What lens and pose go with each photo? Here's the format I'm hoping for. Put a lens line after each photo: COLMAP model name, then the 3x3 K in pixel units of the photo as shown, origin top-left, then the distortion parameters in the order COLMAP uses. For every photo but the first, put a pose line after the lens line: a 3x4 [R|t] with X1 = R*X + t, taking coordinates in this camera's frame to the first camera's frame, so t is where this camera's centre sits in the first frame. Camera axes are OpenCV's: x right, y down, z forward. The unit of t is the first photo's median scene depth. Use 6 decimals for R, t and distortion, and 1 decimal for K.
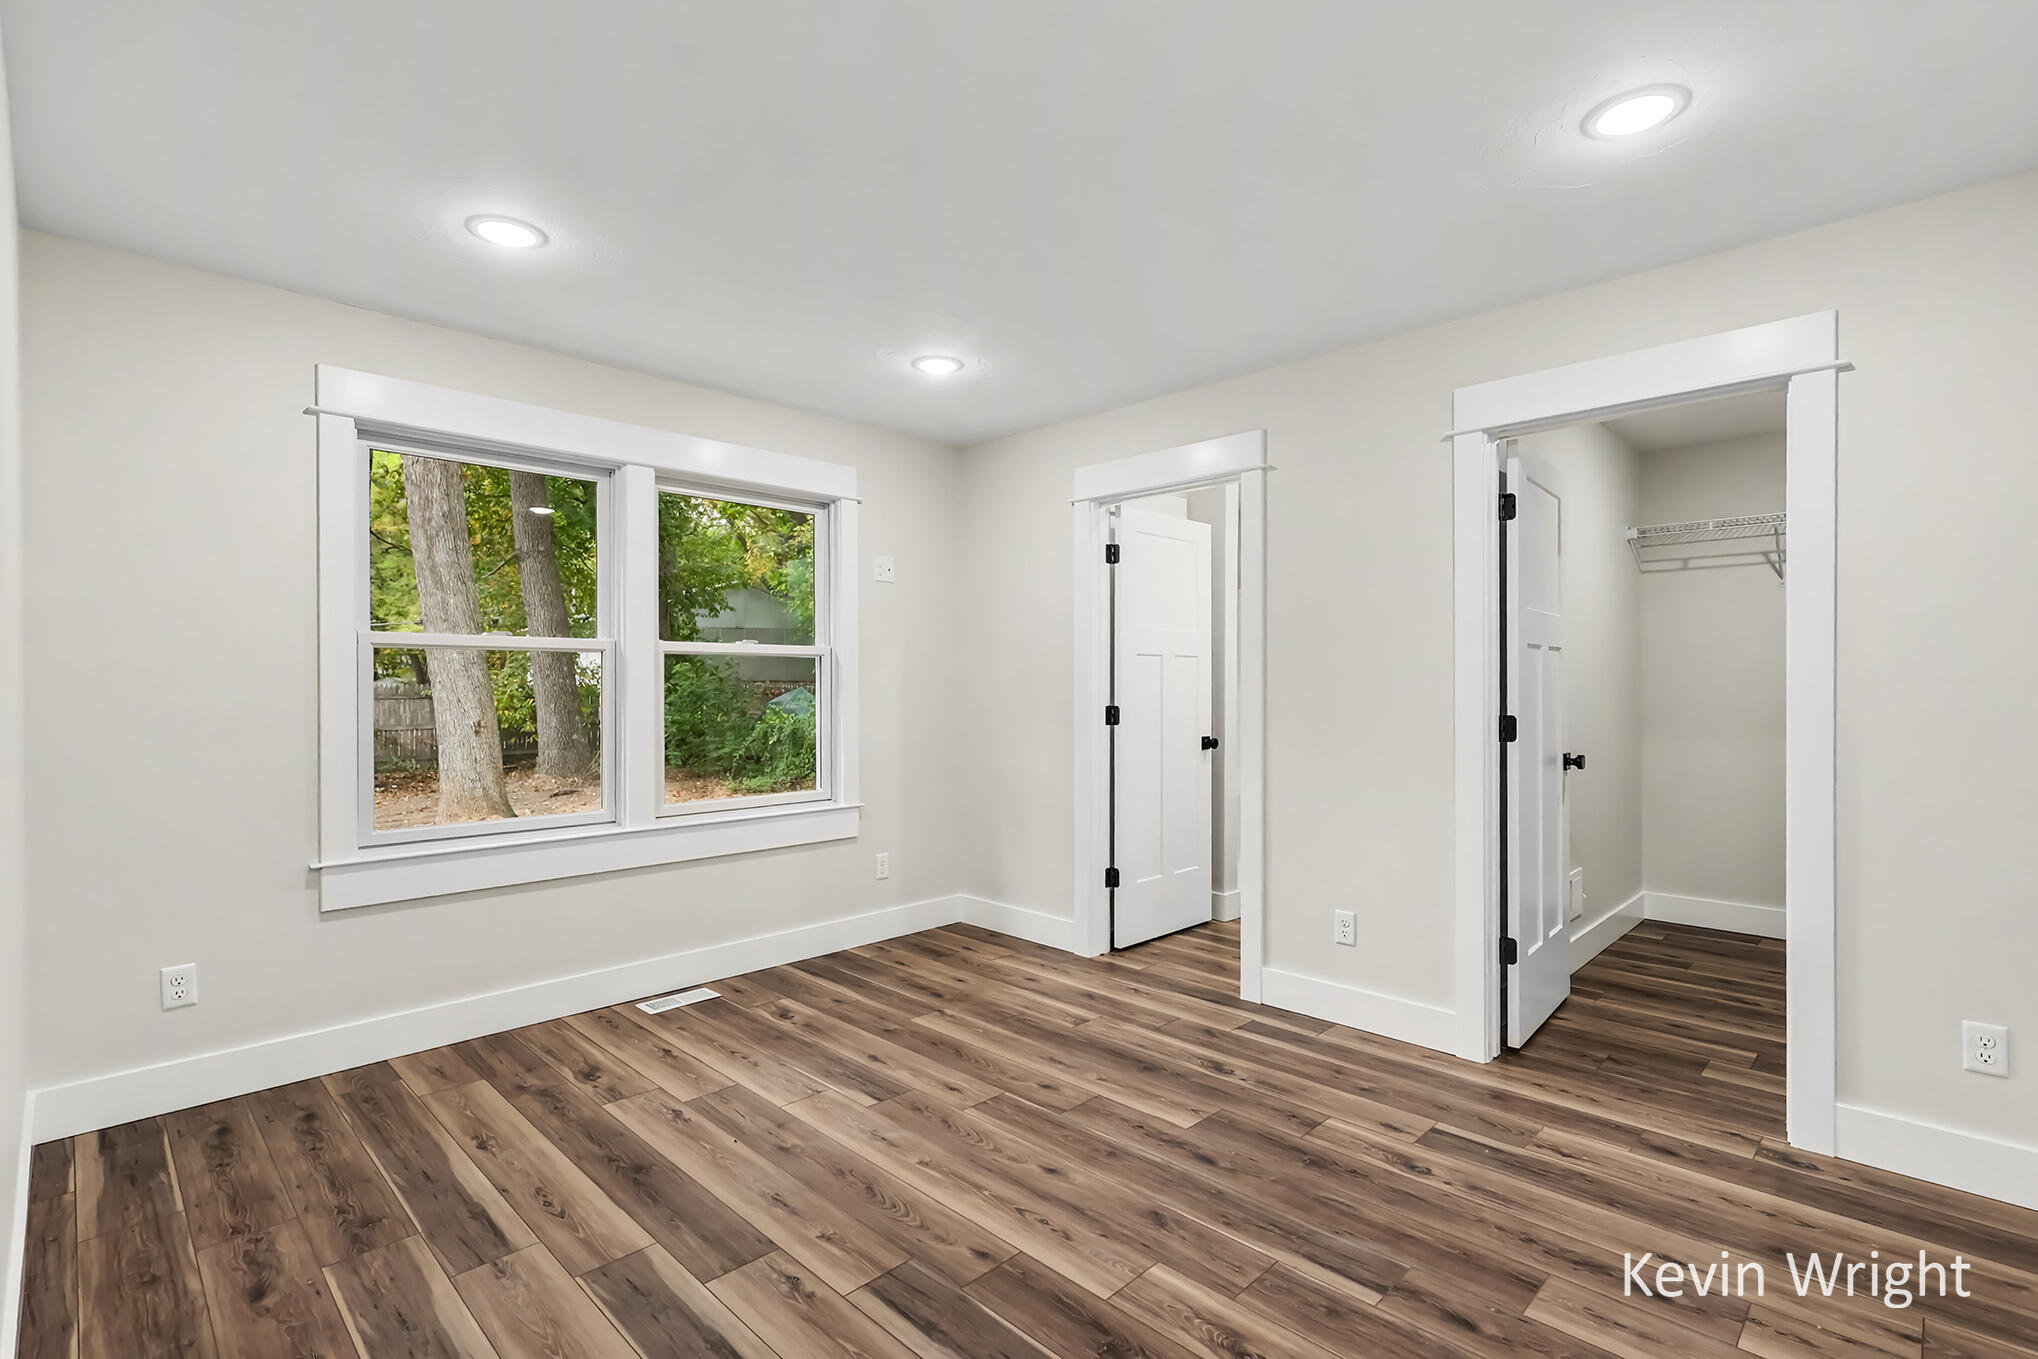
lens RADIAL K [[952.2, 0, 1000.4], [0, 952.2, 692.1], [0, 0, 1]] dist [0.000890, 0.000358]
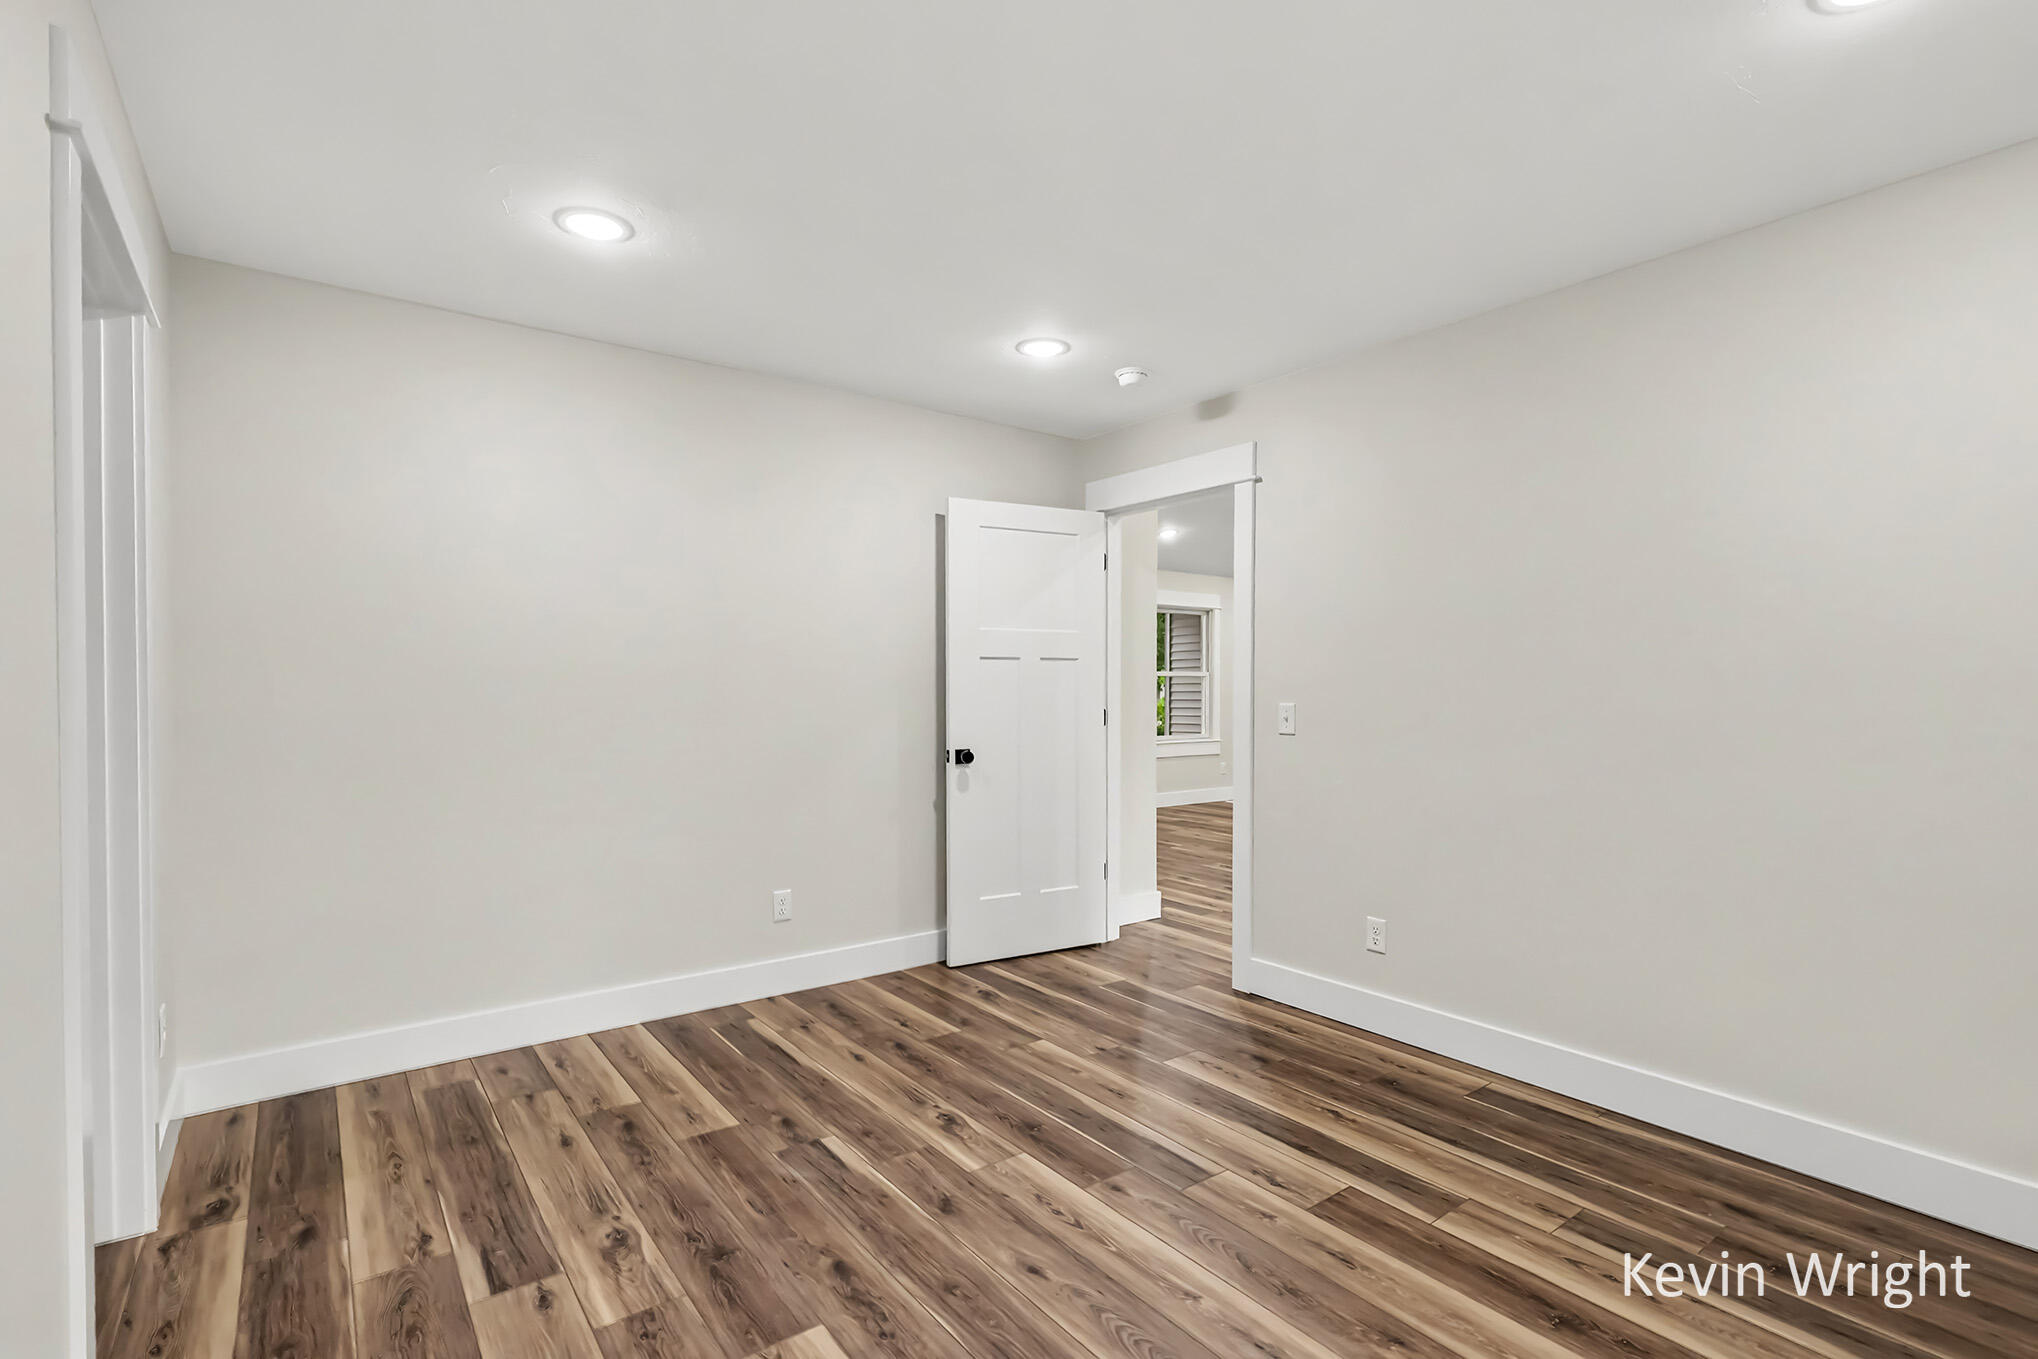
lens RADIAL K [[952.2, 0, 1000.4], [0, 952.2, 692.1], [0, 0, 1]] dist [0.000890, 0.000358]
pose [[-0.989517, -0.006079, 0.144286, -0.036279], [-0.004135, 0.999897, 0.013766, -0.016984], [-0.144355, 0.013025, -0.989440, 1.885221]]
